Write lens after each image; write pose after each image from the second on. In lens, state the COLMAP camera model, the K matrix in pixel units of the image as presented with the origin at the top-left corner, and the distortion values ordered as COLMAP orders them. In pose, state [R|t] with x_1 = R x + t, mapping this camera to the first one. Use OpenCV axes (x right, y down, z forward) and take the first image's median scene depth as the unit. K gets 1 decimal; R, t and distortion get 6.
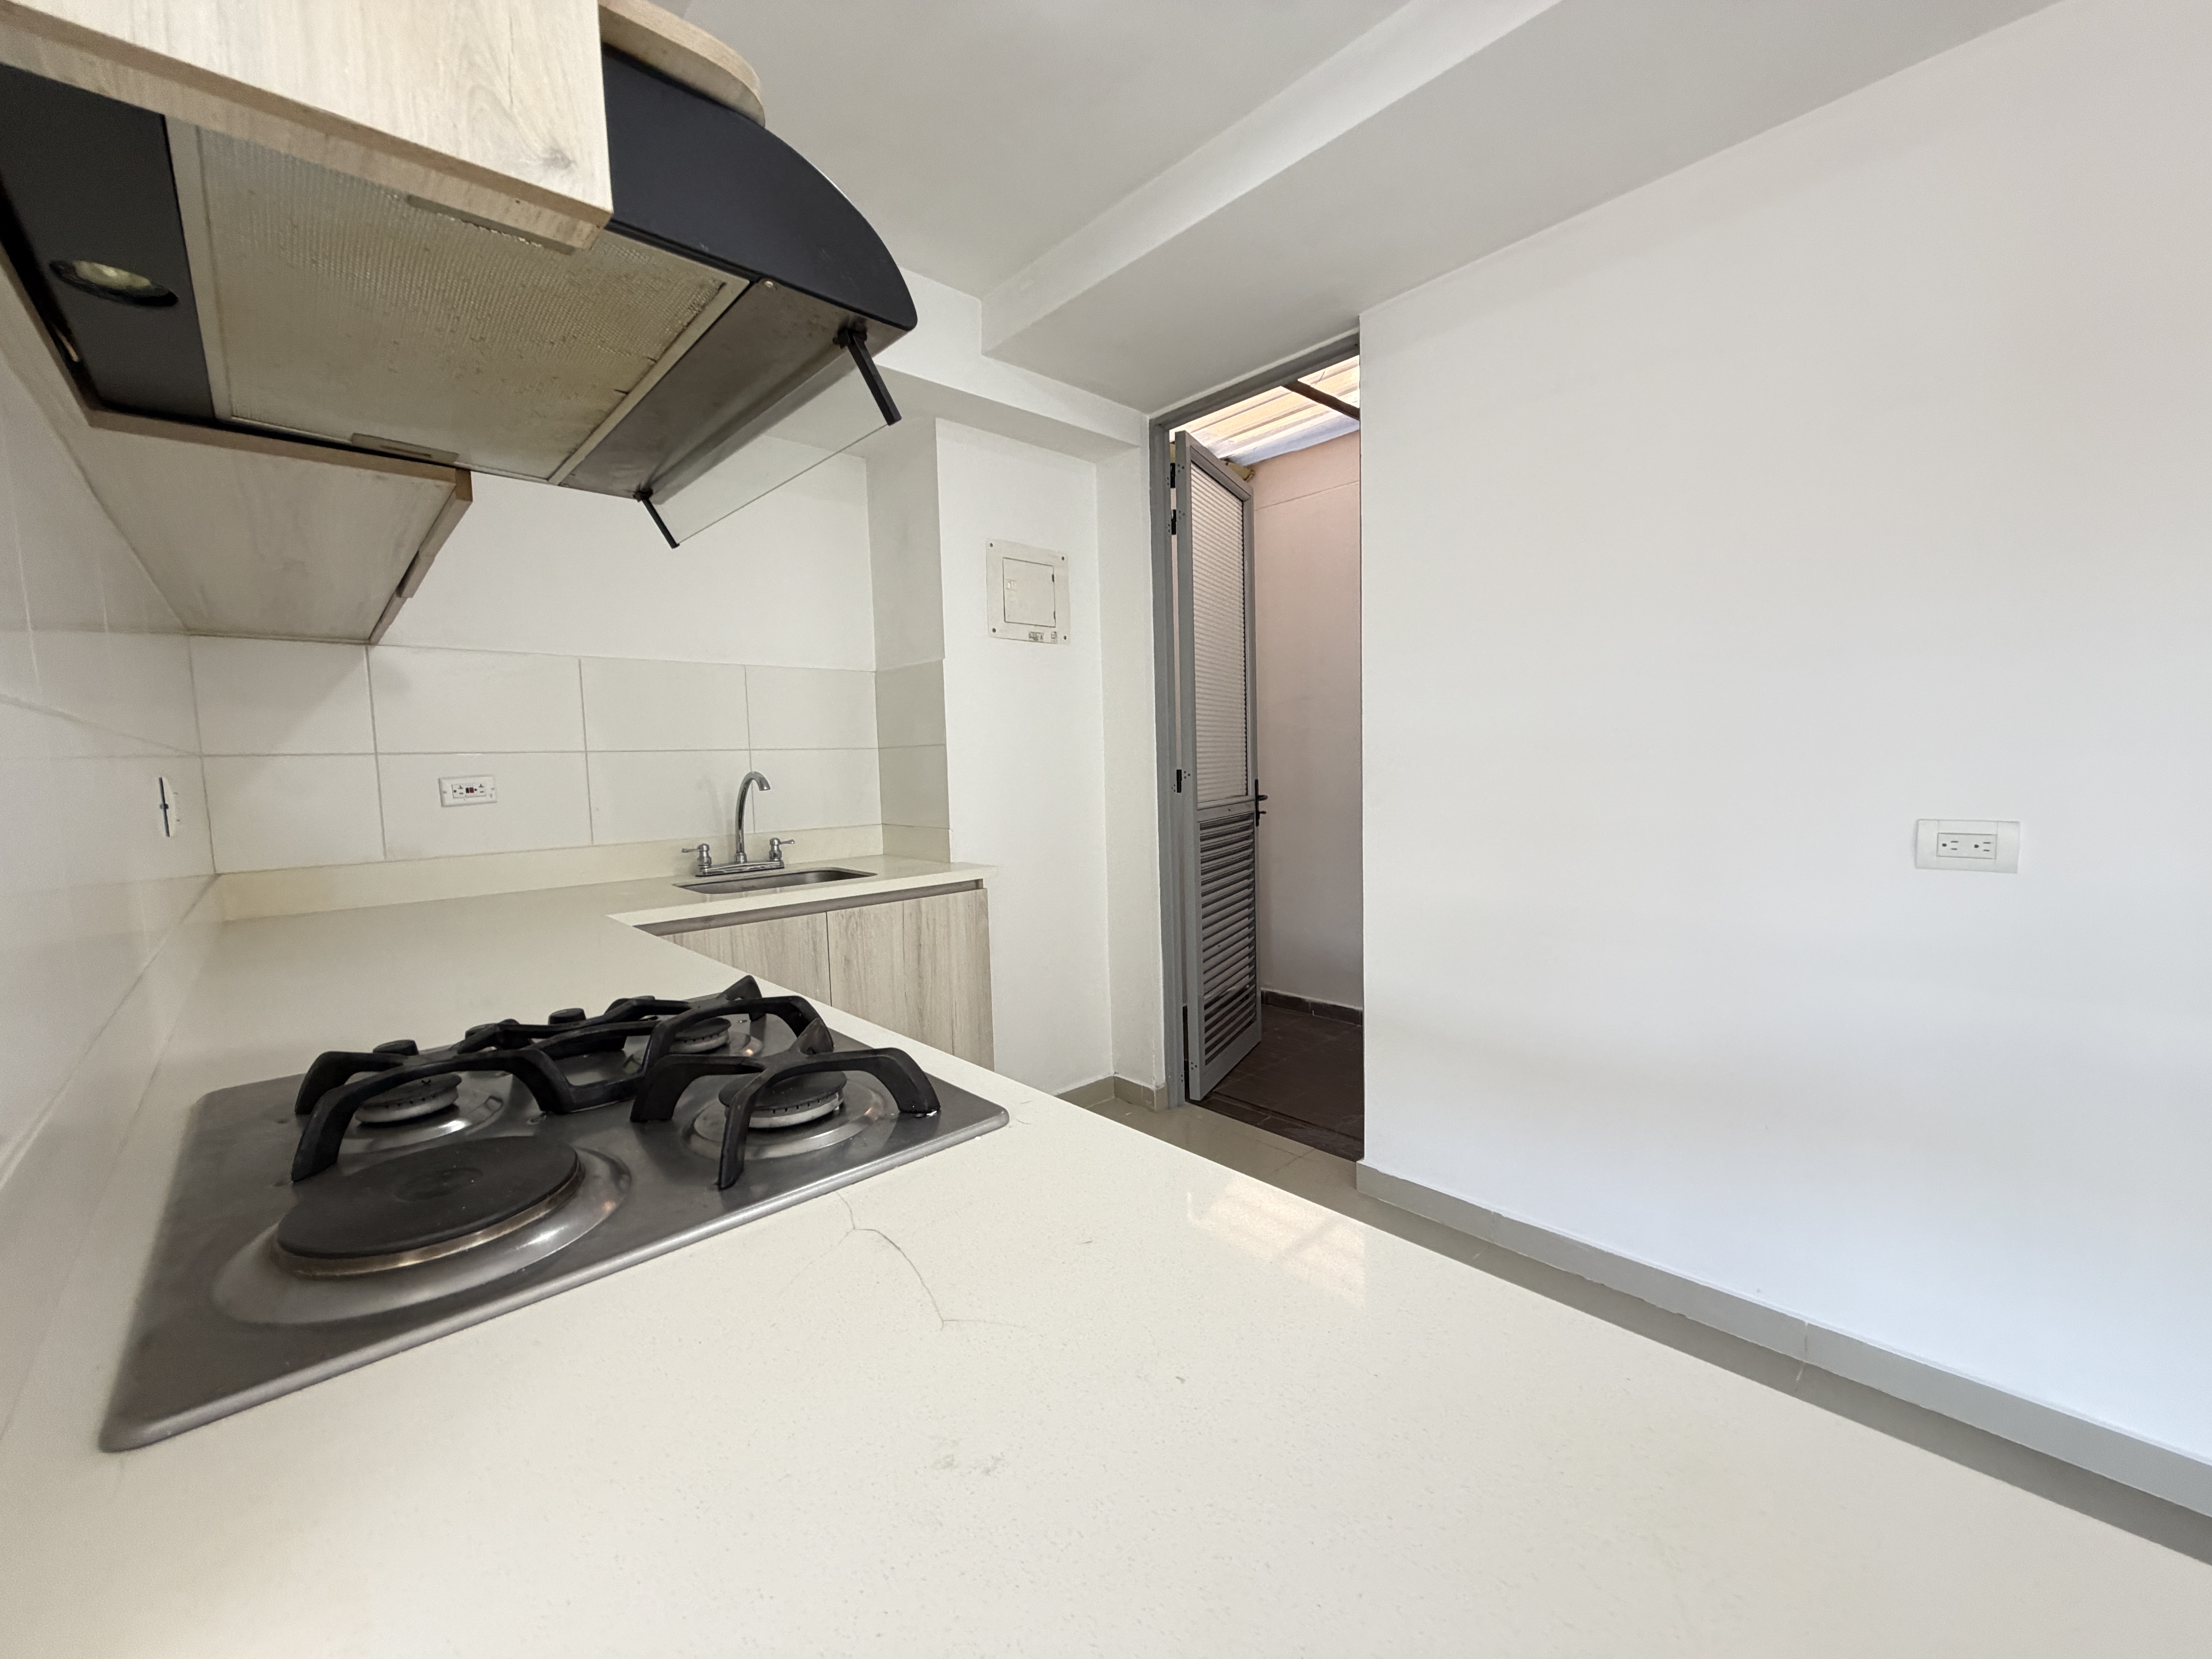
lens RADIAL K [[882.3, 0, 1098.3], [0, 882.3, 827.9], [0, 0, 1]] dist [-0.000088, 0.000570]
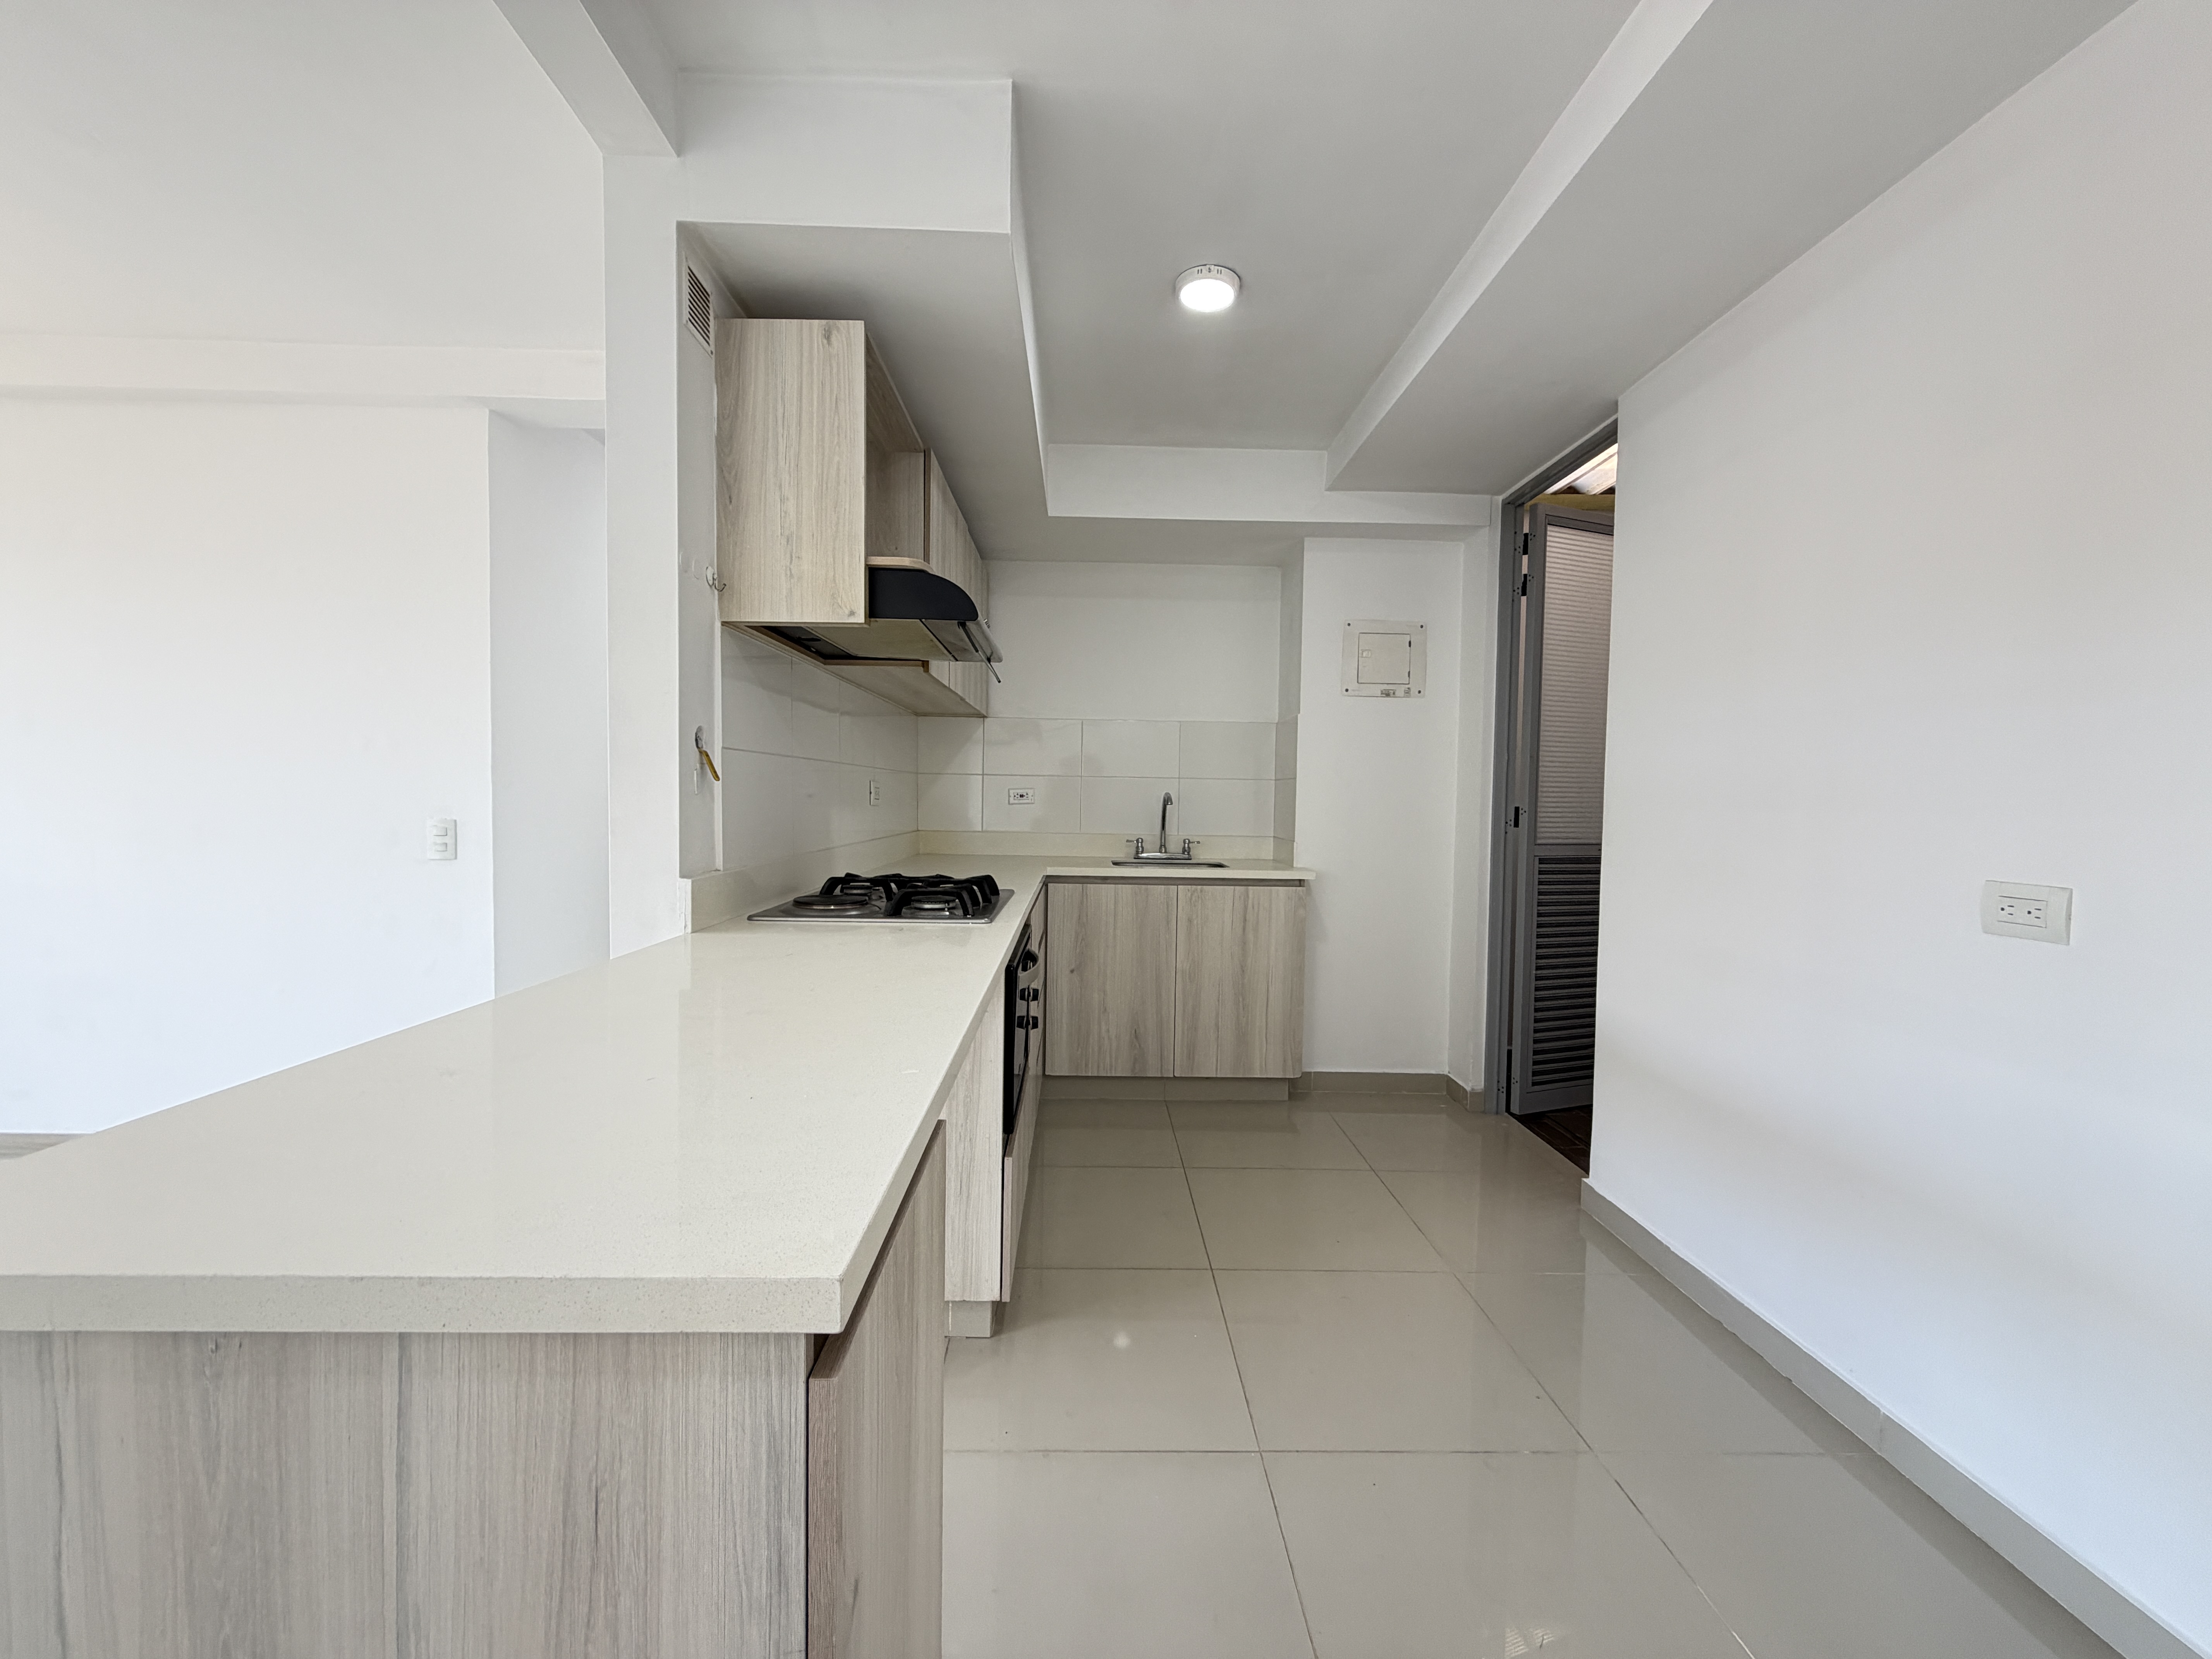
lens RADIAL K [[882.3, 0, 1098.3], [0, 882.3, 827.9], [0, 0, 1]] dist [-0.000088, 0.000570]
pose [[0.747426, 0.063383, -0.661315, 0.486191], [-0.088229, 0.996091, -0.004249, 0.012613], [0.658461, 0.061523, 0.750096, -0.190776]]
